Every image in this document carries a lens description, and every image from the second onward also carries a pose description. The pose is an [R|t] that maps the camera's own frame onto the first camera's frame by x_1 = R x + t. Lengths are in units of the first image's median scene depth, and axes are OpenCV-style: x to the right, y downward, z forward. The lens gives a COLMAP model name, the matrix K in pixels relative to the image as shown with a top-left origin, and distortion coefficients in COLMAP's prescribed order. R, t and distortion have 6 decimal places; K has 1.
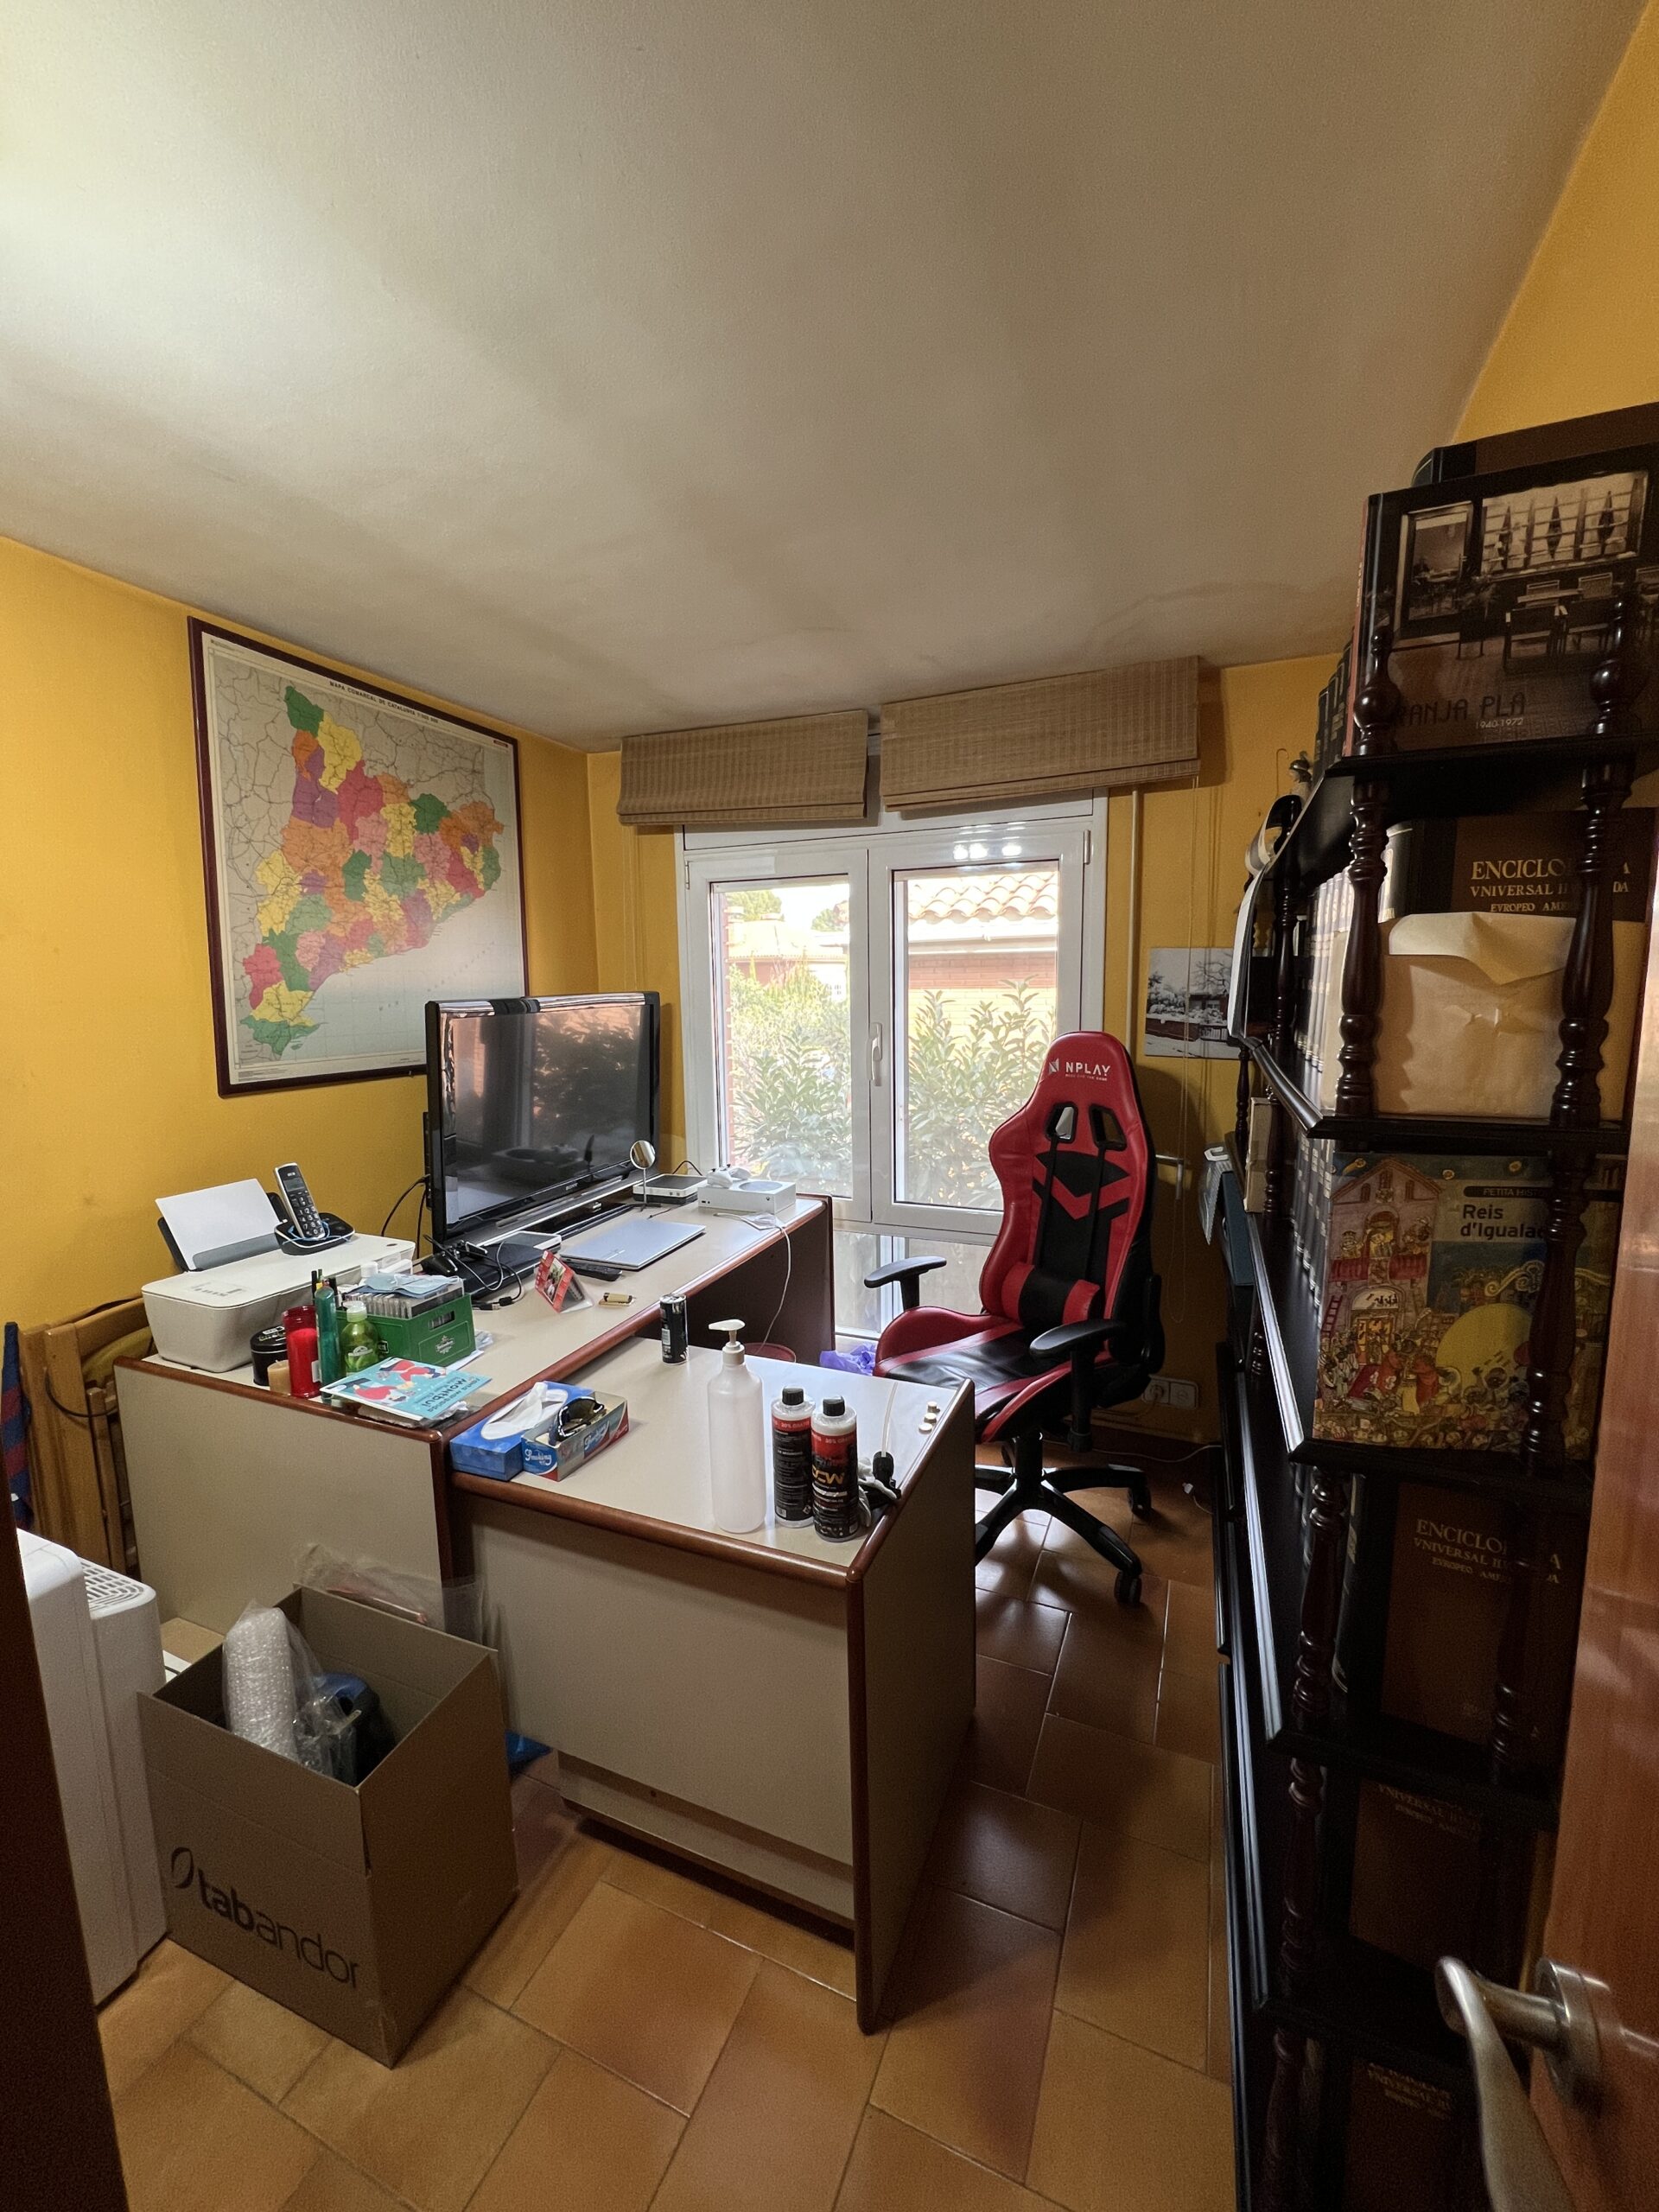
lens RADIAL K [[888.8, 0, 829.3], [0, 888.8, 1099.0], [0, 0, 1]] dist [-0.009564, 0.001290]
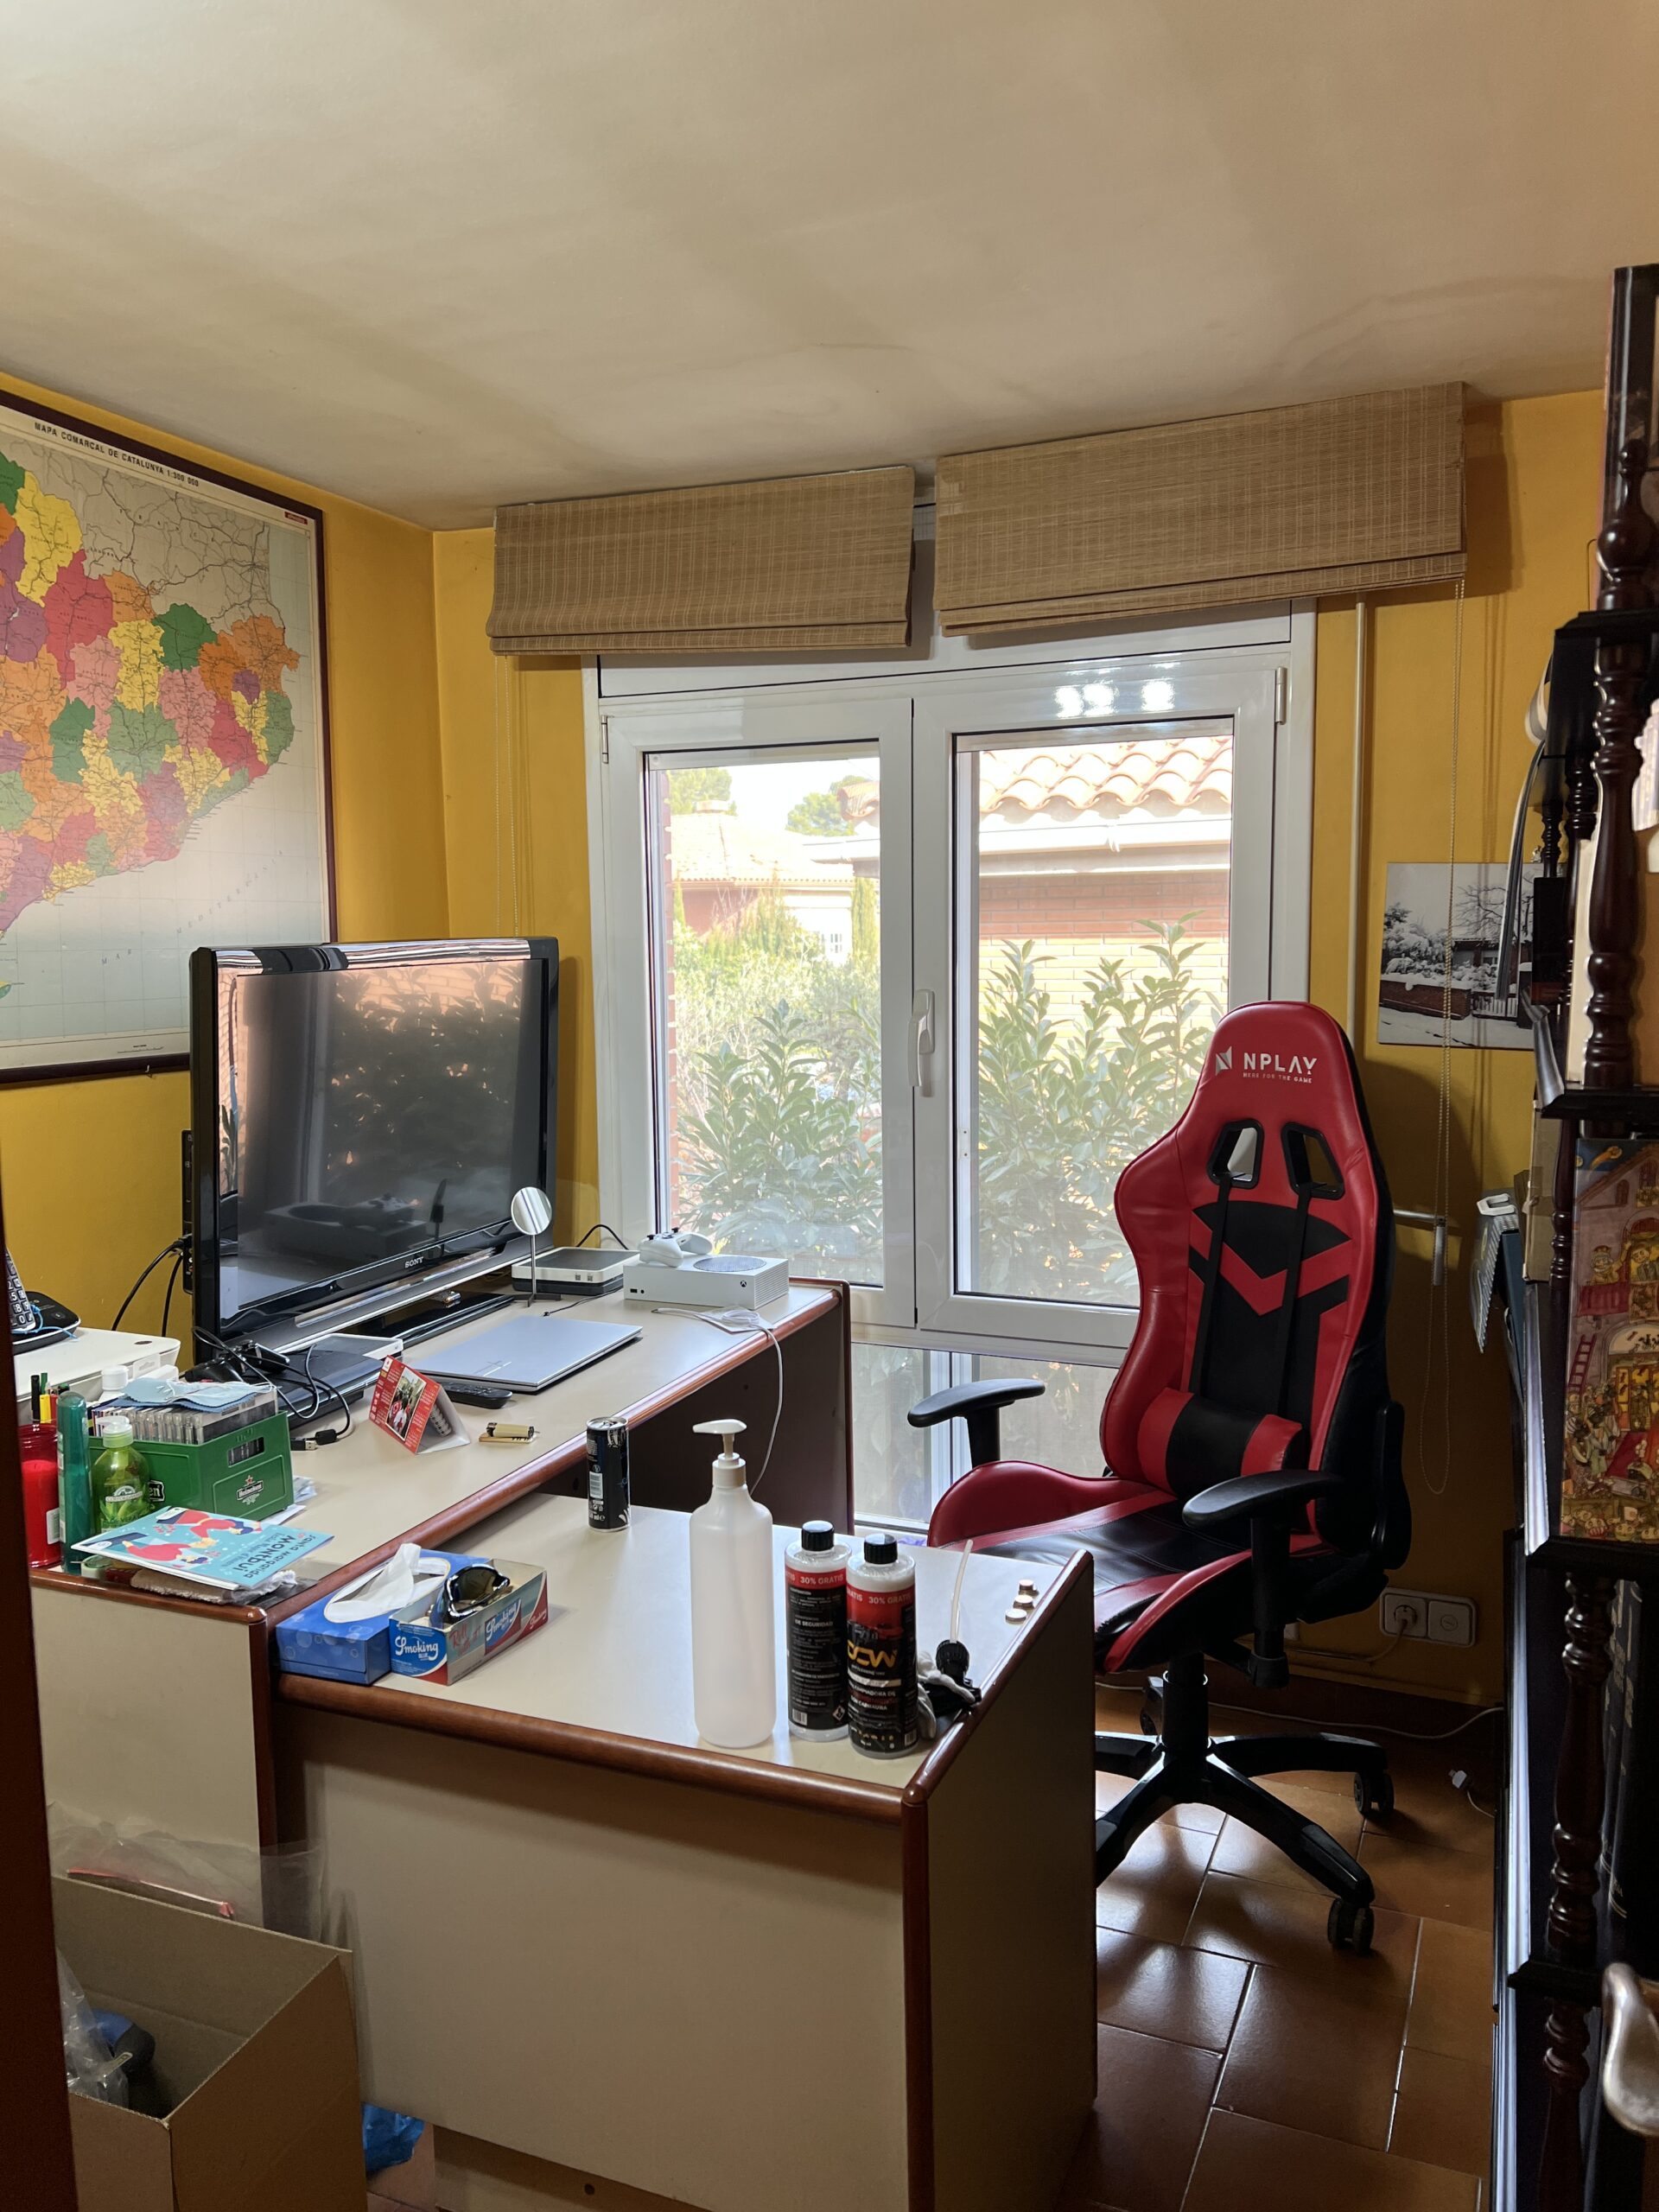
lens RADIAL K [[1668.1, 0, 810.9], [0, 1668.1, 1111.9], [0, 0, 1]] dist [0.057257, -0.081855]
pose [[0.999989, 0.002758, -0.003913, -0.023374], [-0.002841, 0.999772, -0.021152, 0.024034], [0.003854, 0.021163, 0.999769, -0.141575]]
